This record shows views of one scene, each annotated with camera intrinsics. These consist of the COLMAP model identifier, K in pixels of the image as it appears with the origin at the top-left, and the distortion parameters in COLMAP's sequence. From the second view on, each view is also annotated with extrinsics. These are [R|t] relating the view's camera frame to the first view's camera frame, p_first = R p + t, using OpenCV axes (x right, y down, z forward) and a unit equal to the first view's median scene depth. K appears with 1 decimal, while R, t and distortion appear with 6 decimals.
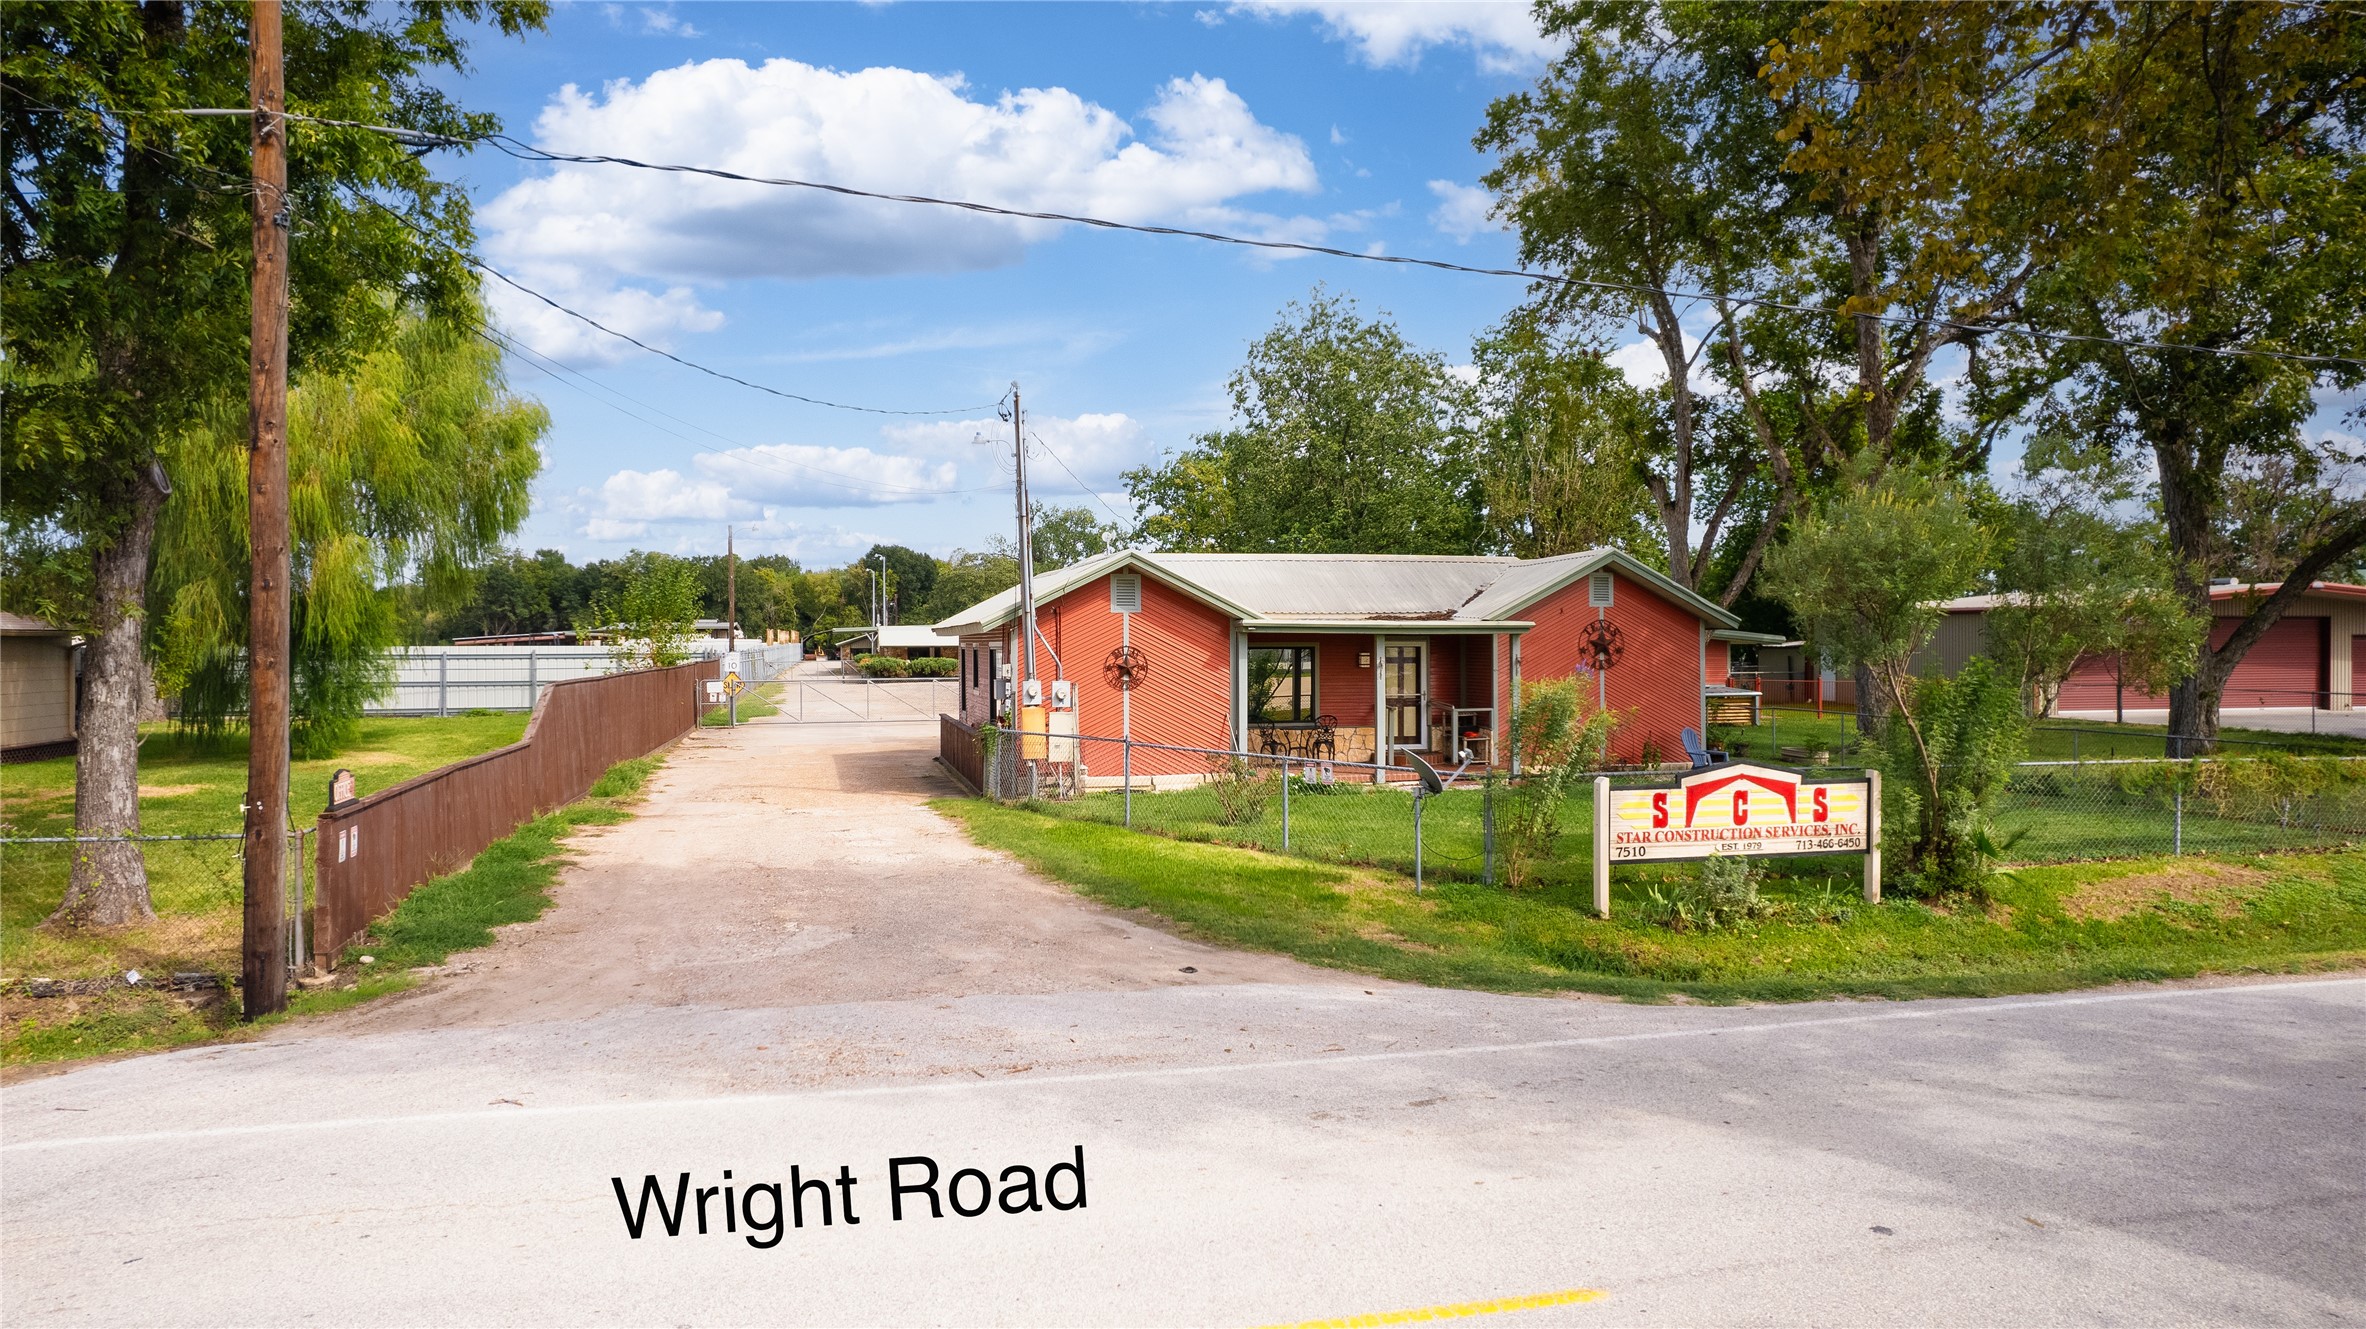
lens RADIAL K [[1450.6, 0, 1186.0], [0, 1450.6, 666.1], [0, 0, 1]] dist [-0.006810, 0.000025]
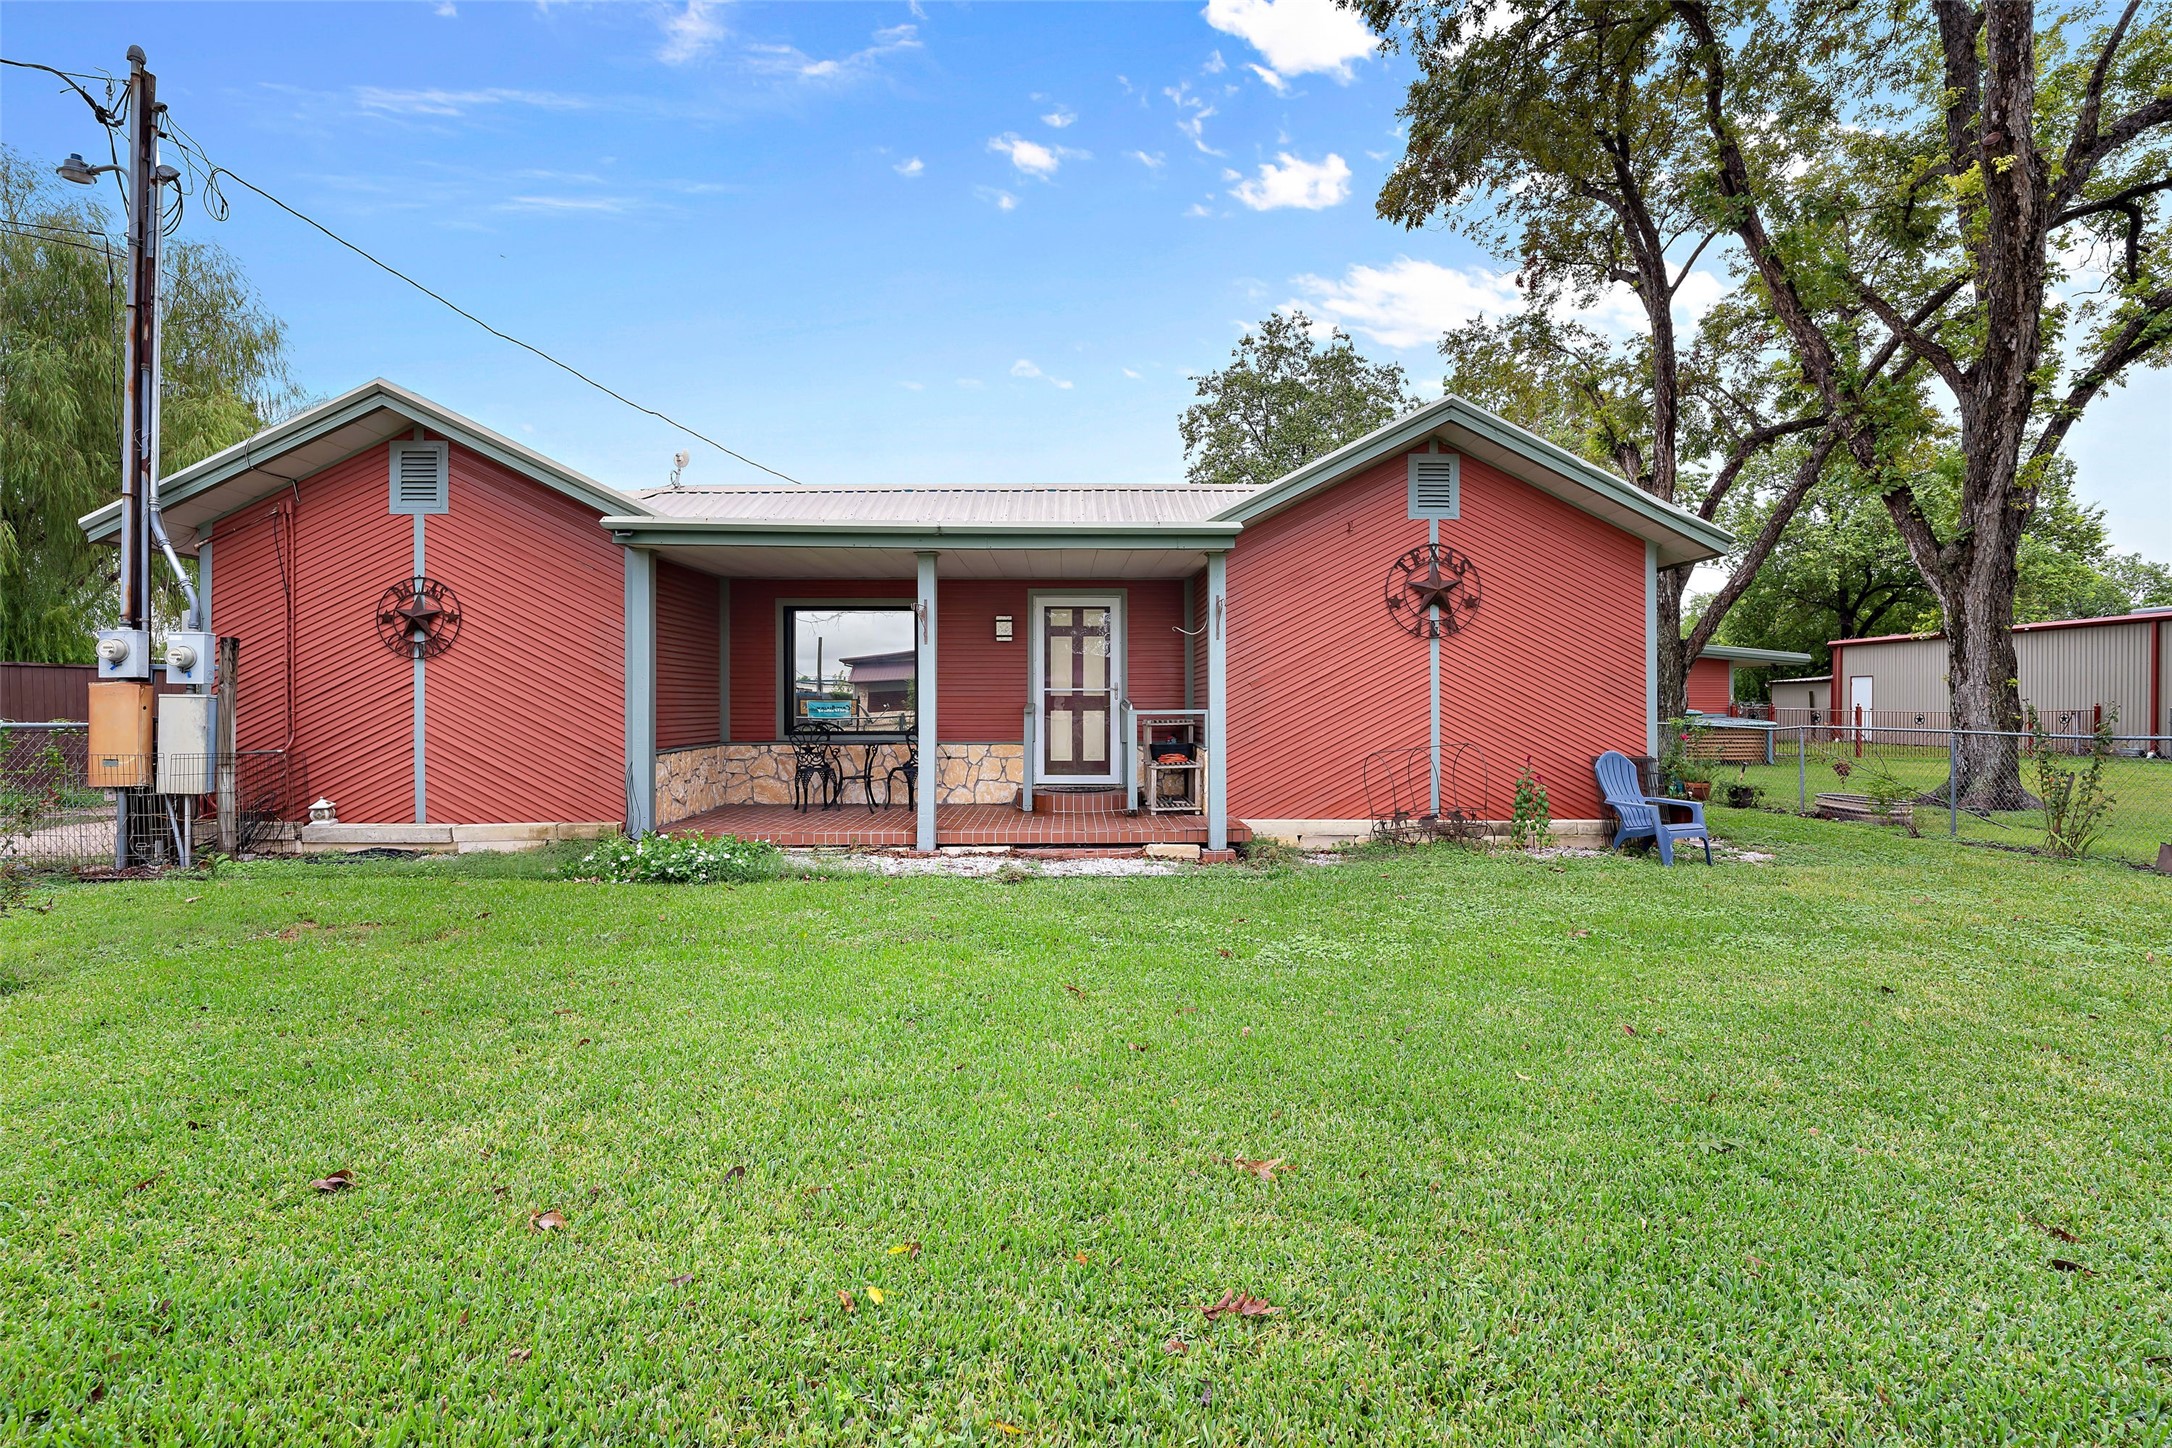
lens RADIAL K [[1036.5, 0, 1080.8], [0, 1036.5, 735.5], [0, 0, 1]] dist [0.003691, 0.000314]
pose [[0.976696, 0.003818, -0.214592, 0.241938], [-0.002934, 0.999986, 0.004436, 0.036549], [0.214606, -0.003703, 0.976694, 0.601100]]
